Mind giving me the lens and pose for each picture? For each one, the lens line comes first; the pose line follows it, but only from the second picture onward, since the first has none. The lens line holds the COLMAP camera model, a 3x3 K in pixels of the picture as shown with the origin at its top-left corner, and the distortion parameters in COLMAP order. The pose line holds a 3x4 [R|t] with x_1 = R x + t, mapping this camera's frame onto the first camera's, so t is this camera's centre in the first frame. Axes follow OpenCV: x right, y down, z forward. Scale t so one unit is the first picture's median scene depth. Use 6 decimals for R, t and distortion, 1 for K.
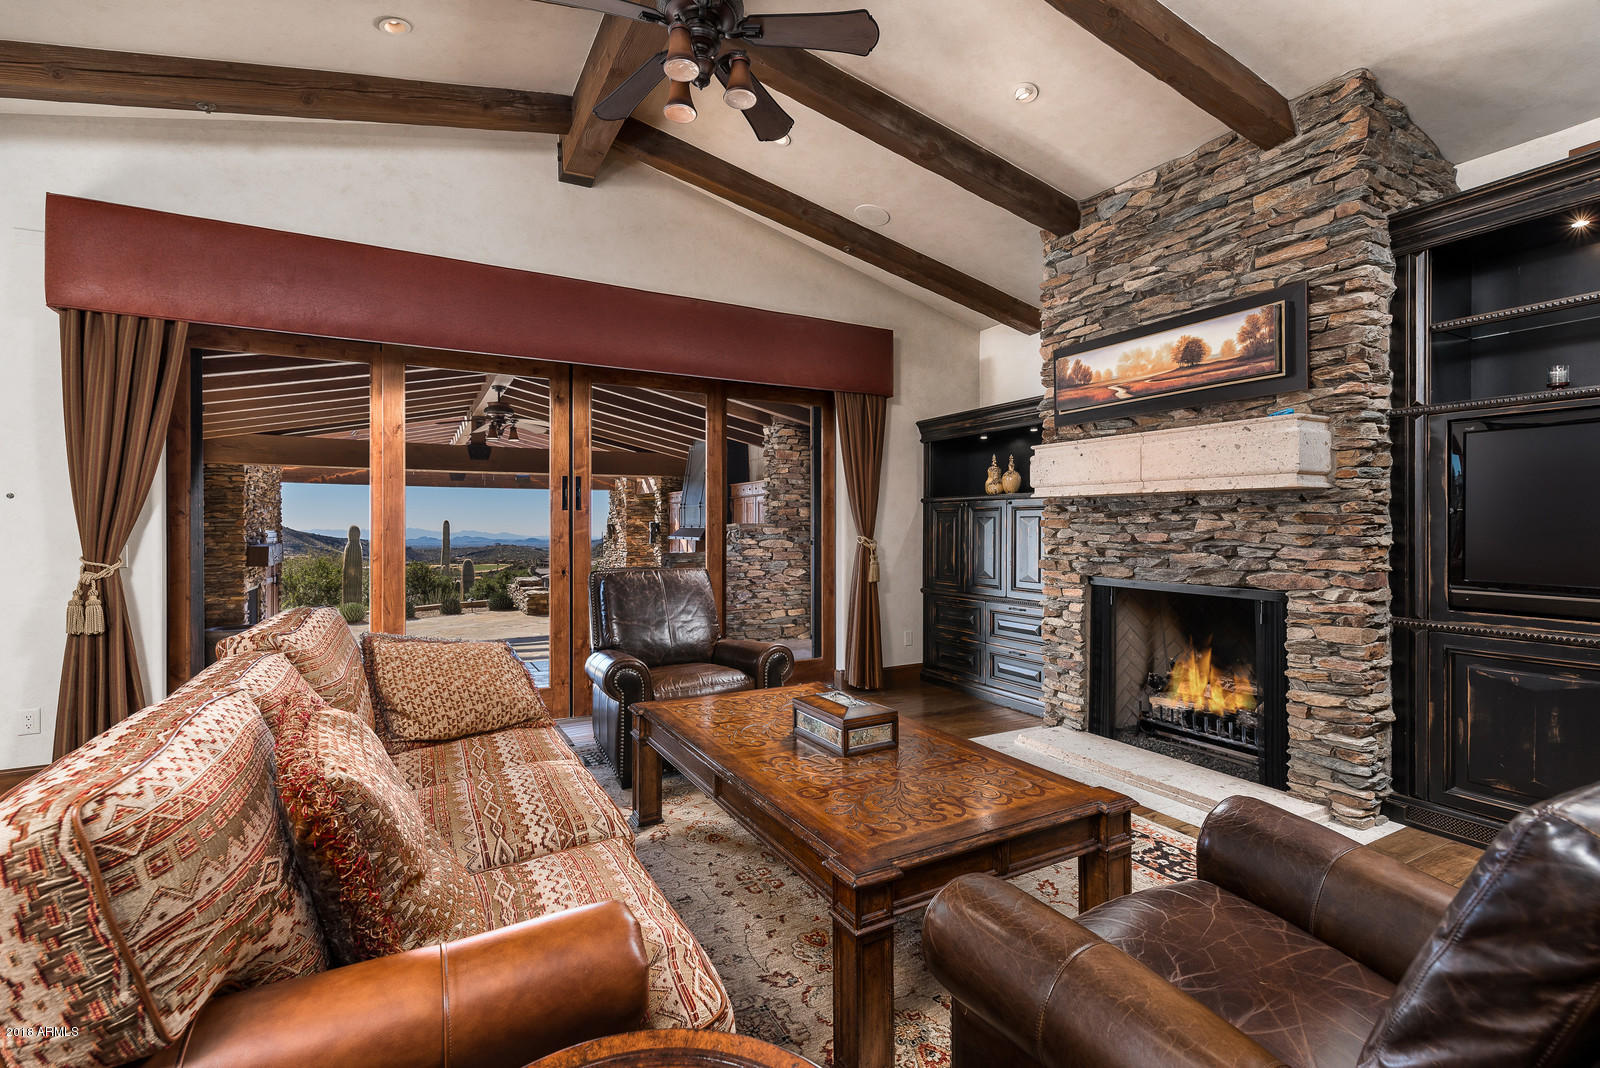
lens RADIAL K [[752.5, 0, 802.2], [0, 752.5, 530.0], [0, 0, 1]] dist [0.001234, -0.000146]
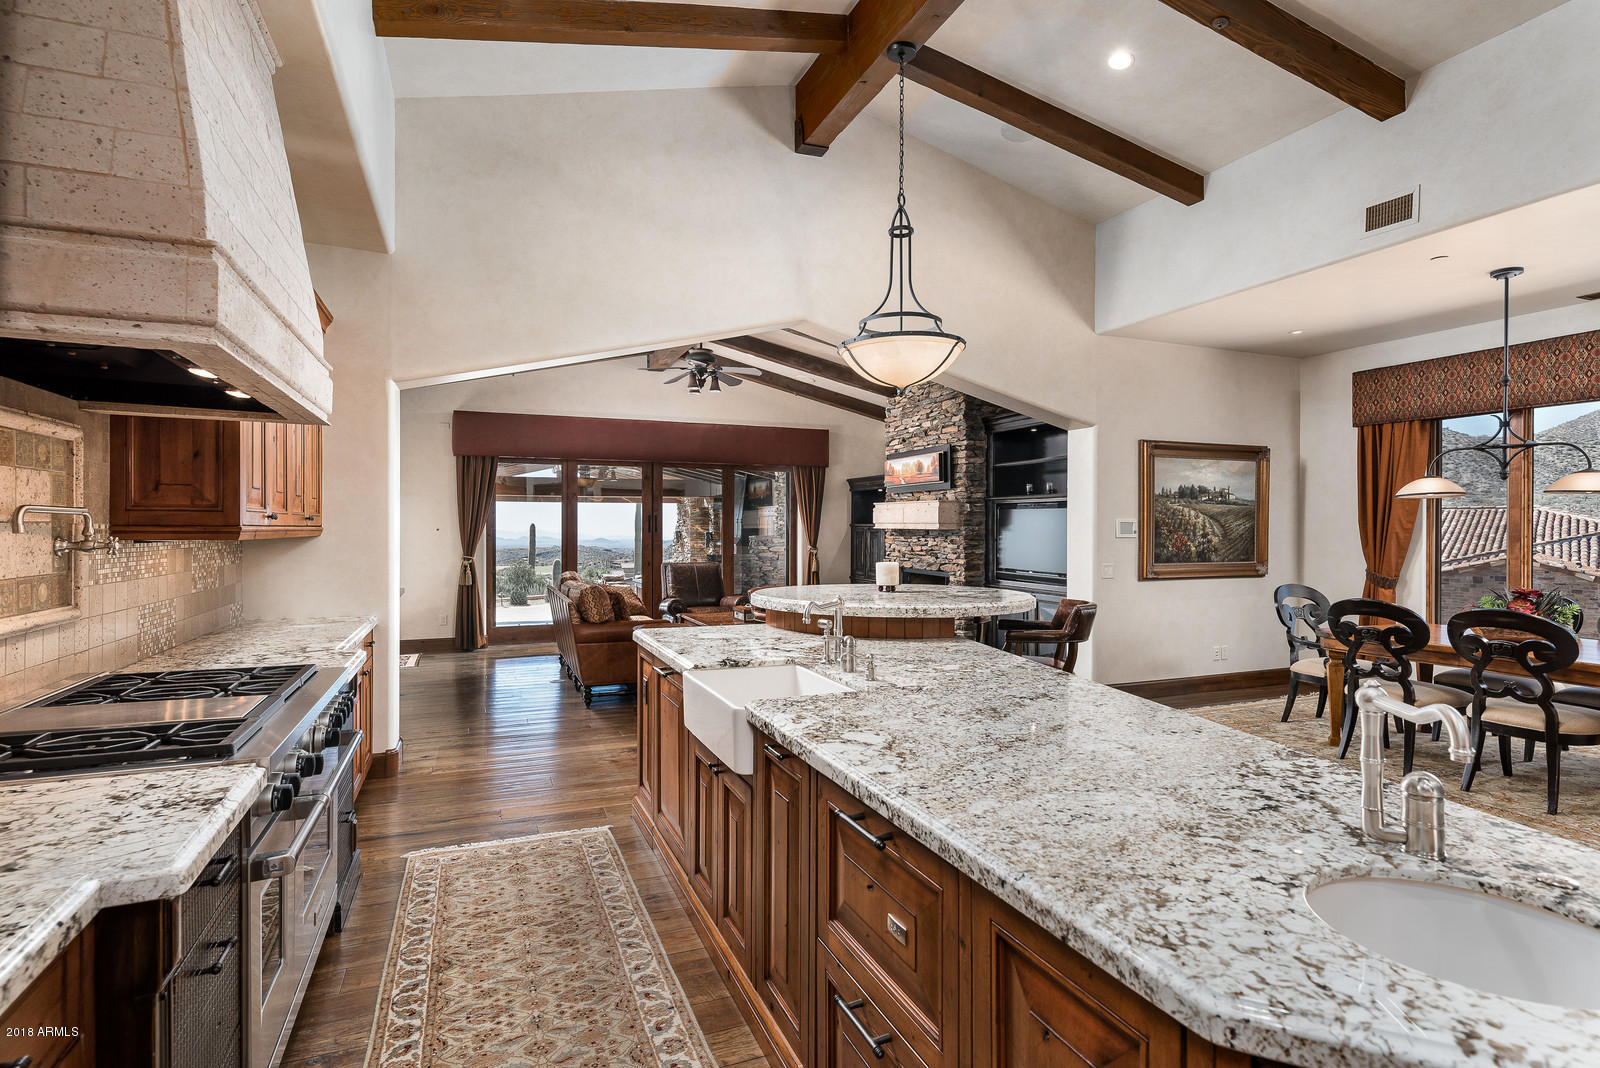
lens RADIAL K [[807.6, 0, 796.1], [0, 807.6, 532.9], [0, 0, 1]] dist [0.004112, 0.000919]
pose [[0.993836, 0.002987, -0.110821, 0.360076], [-0.002590, 0.999990, 0.003720, -0.041094], [0.110831, -0.003410, 0.993833, -1.267188]]
